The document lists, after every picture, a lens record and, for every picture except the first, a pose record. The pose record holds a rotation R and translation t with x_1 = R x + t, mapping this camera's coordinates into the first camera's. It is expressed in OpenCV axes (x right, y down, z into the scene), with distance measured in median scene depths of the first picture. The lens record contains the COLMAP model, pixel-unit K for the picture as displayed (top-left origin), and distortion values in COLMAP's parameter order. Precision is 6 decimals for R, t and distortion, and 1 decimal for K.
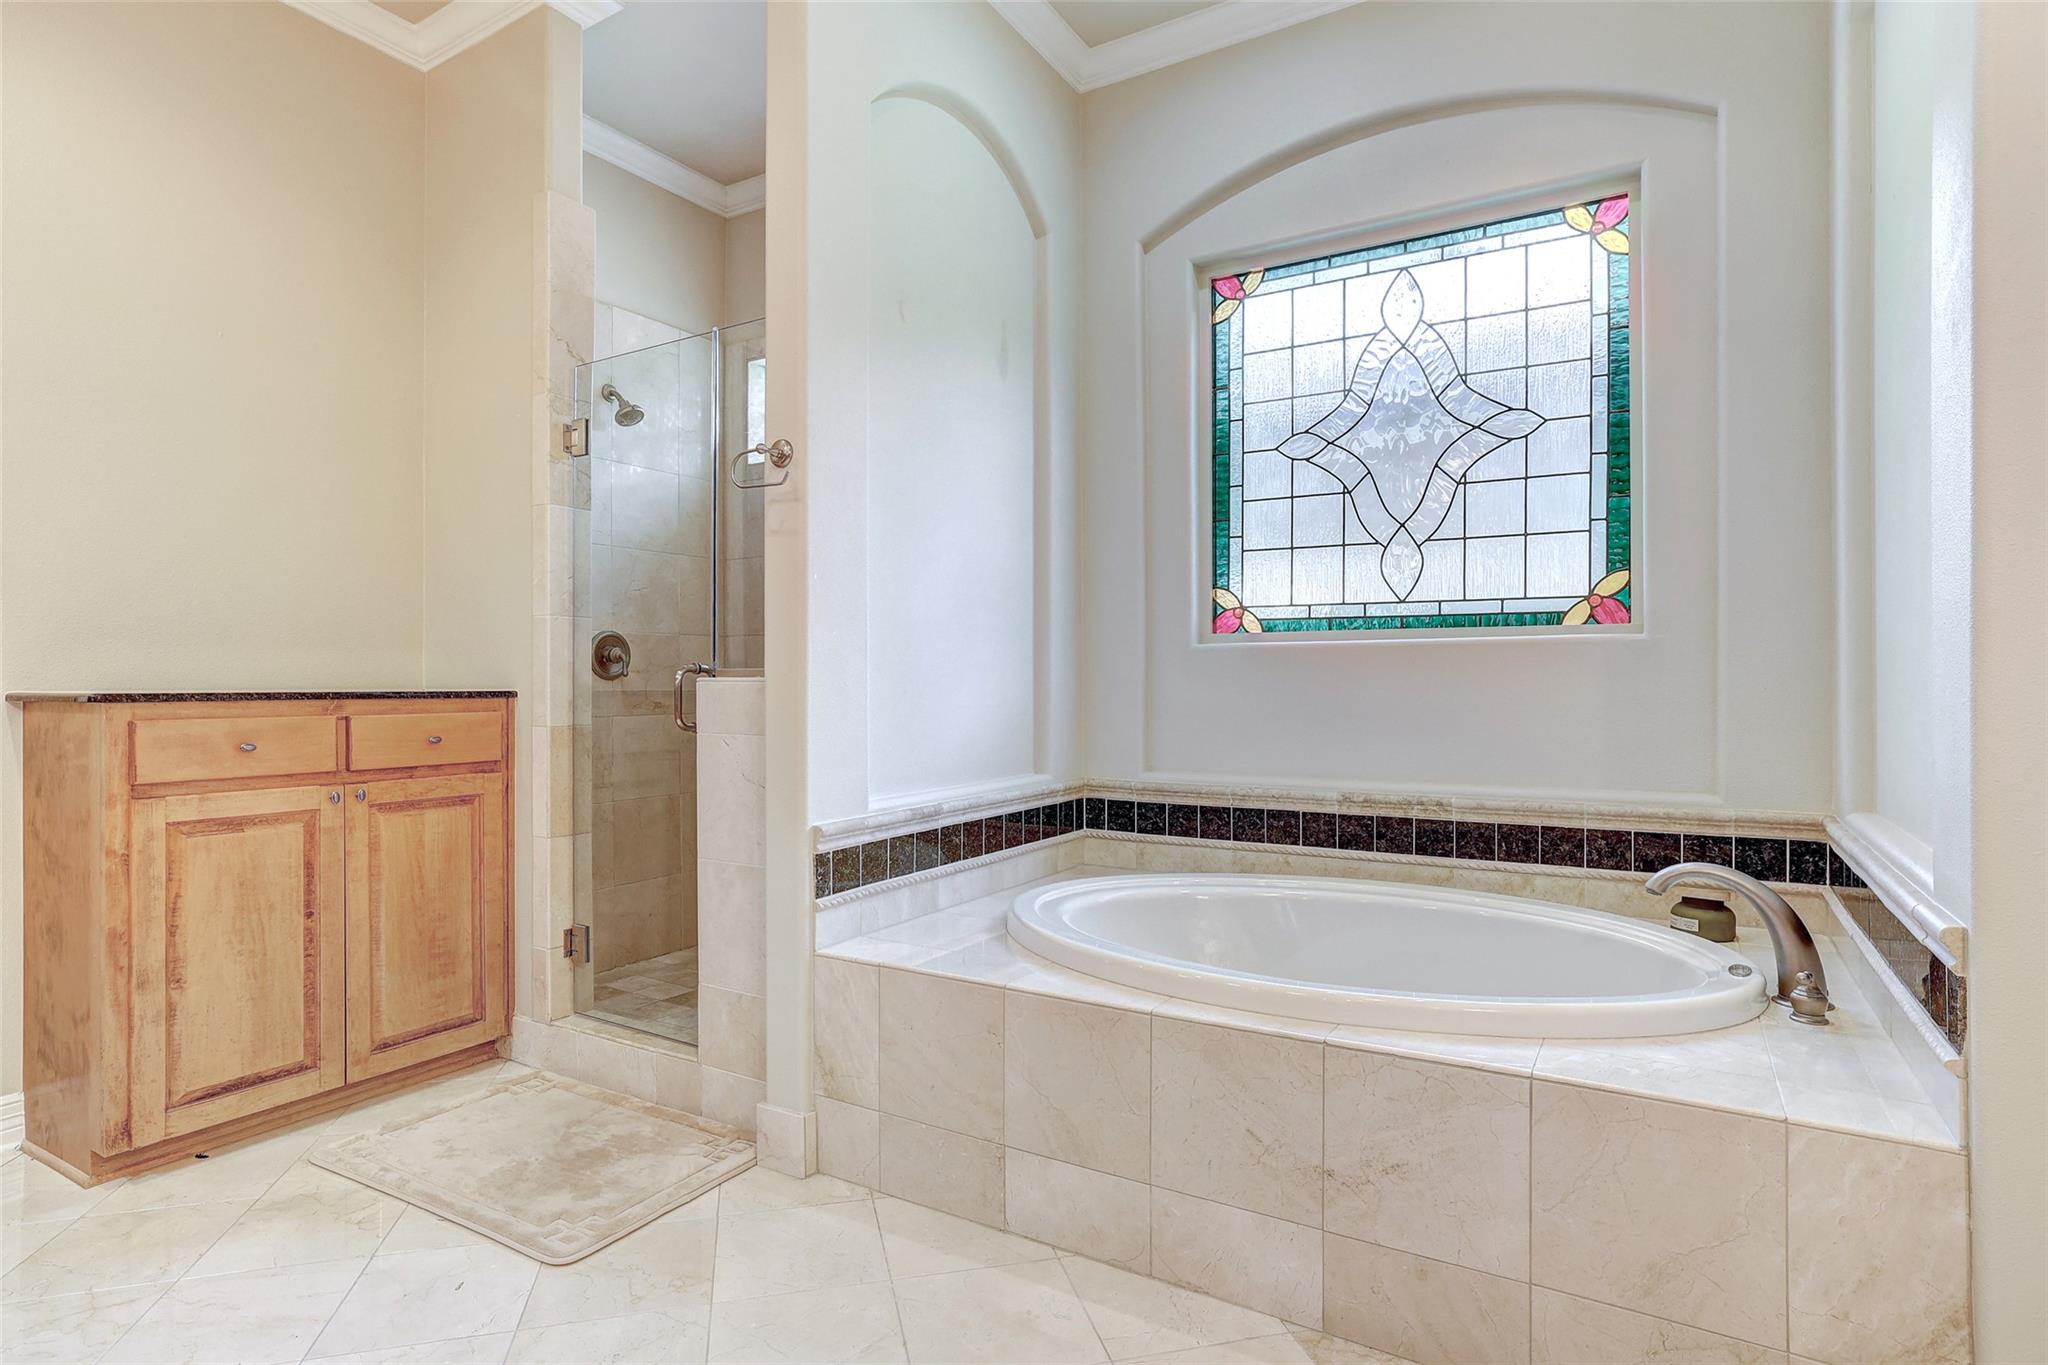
lens RADIAL K [[1049.7, 0, 1034.3], [0, 1049.7, 685.8], [0, 0, 1]] dist [-0.010112, 0.000887]
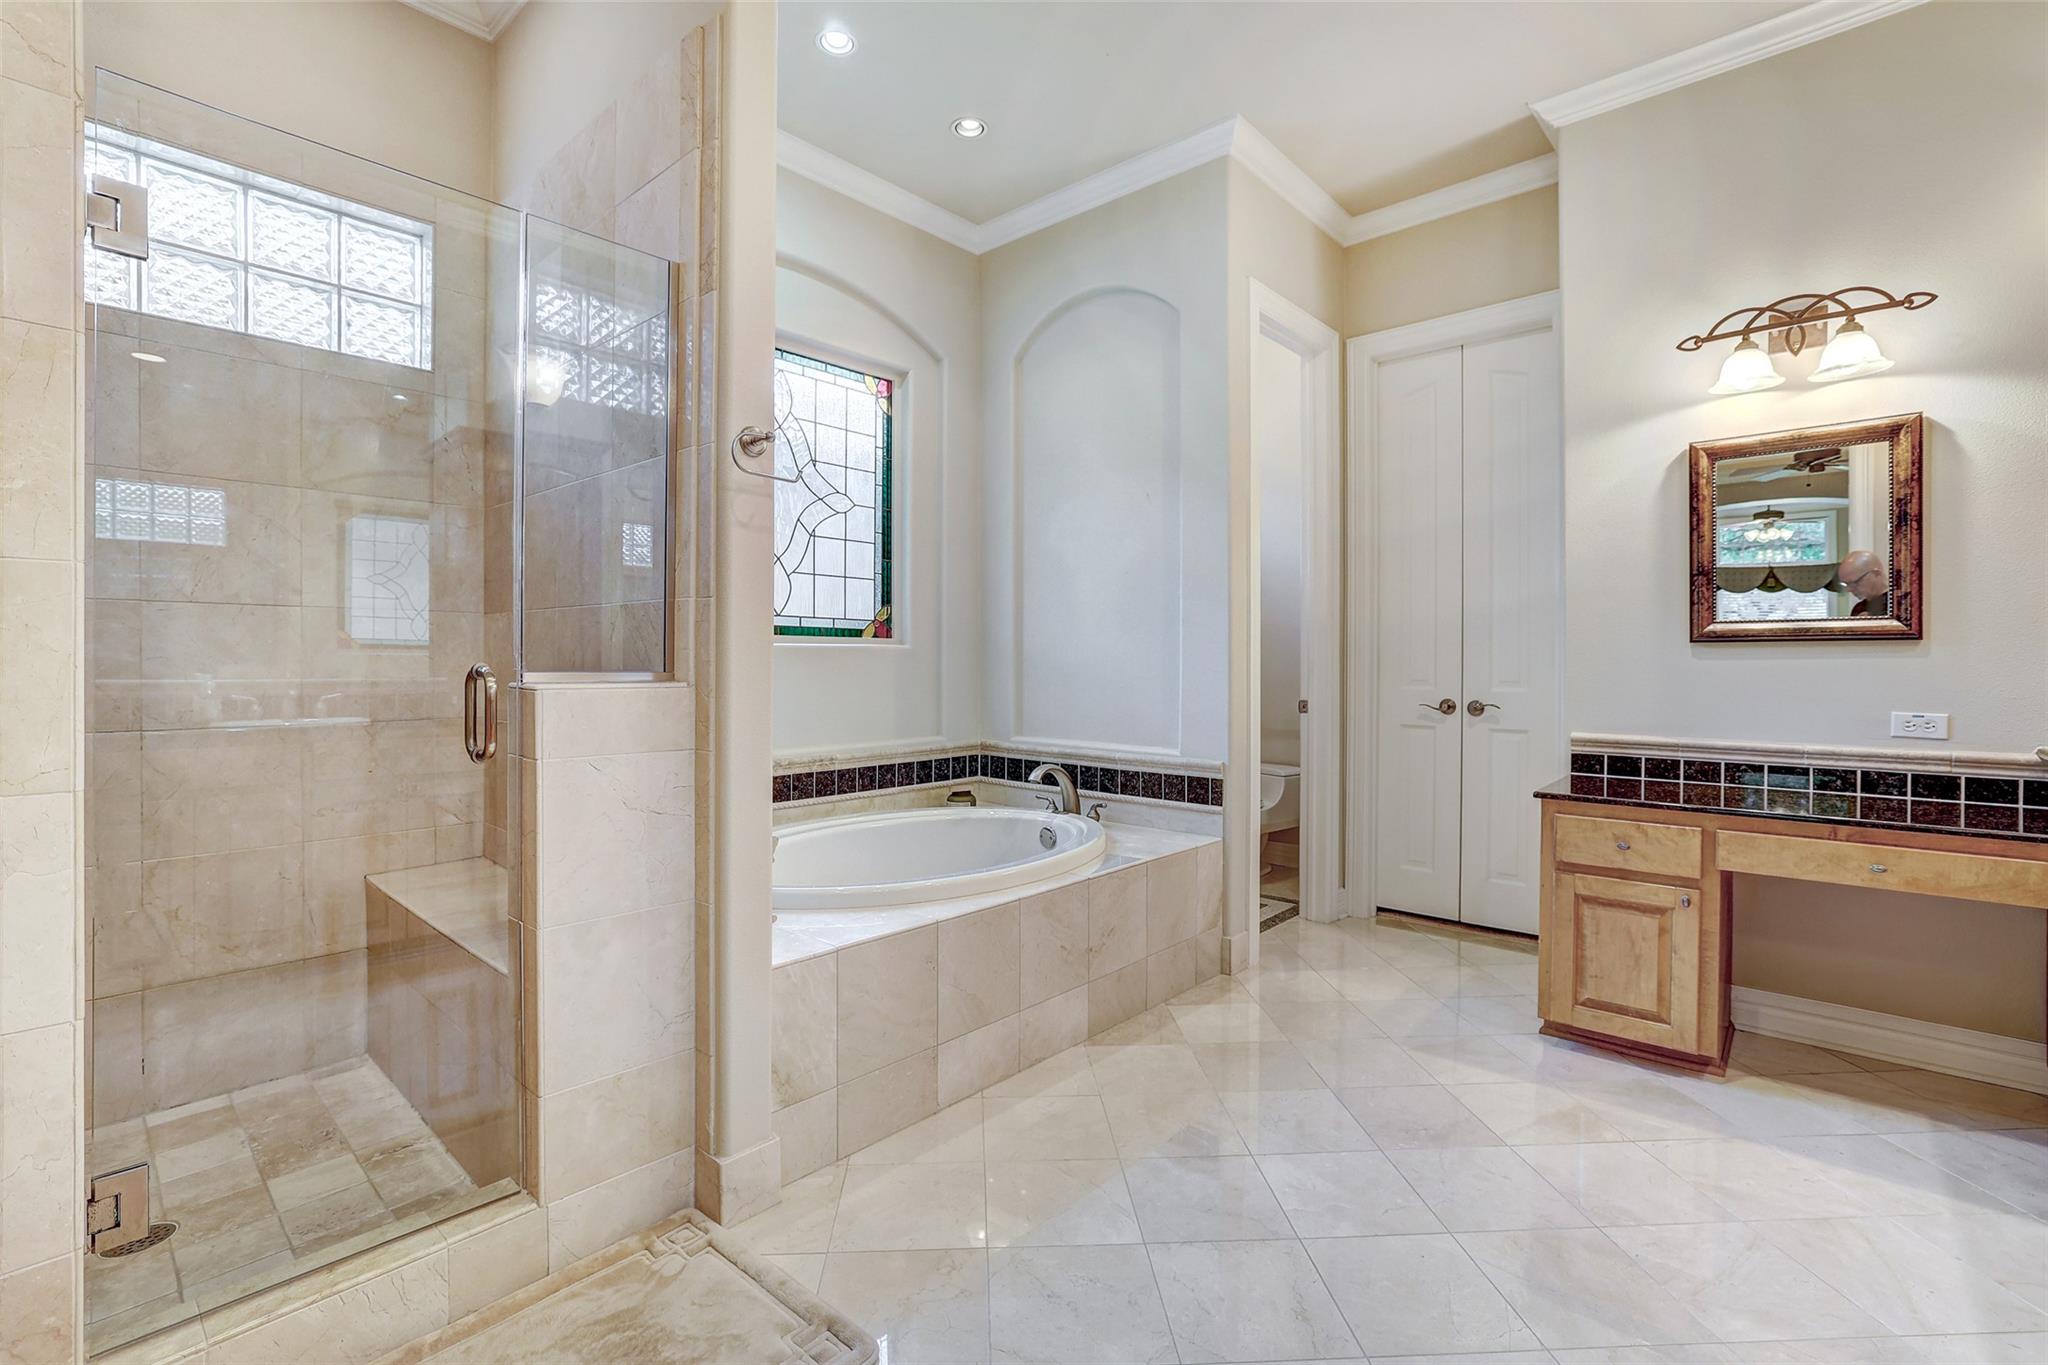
lens RADIAL K [[907.3, 0, 1030.2], [0, 907.3, 664.8], [0, 0, 1]] dist [-0.016928, 0.005446]
pose [[0.200548, -0.002561, 0.979681, -0.861916], [0.002503, 0.999995, 0.002102, -0.021640], [-0.979681, 0.002031, 0.200553, 0.529733]]
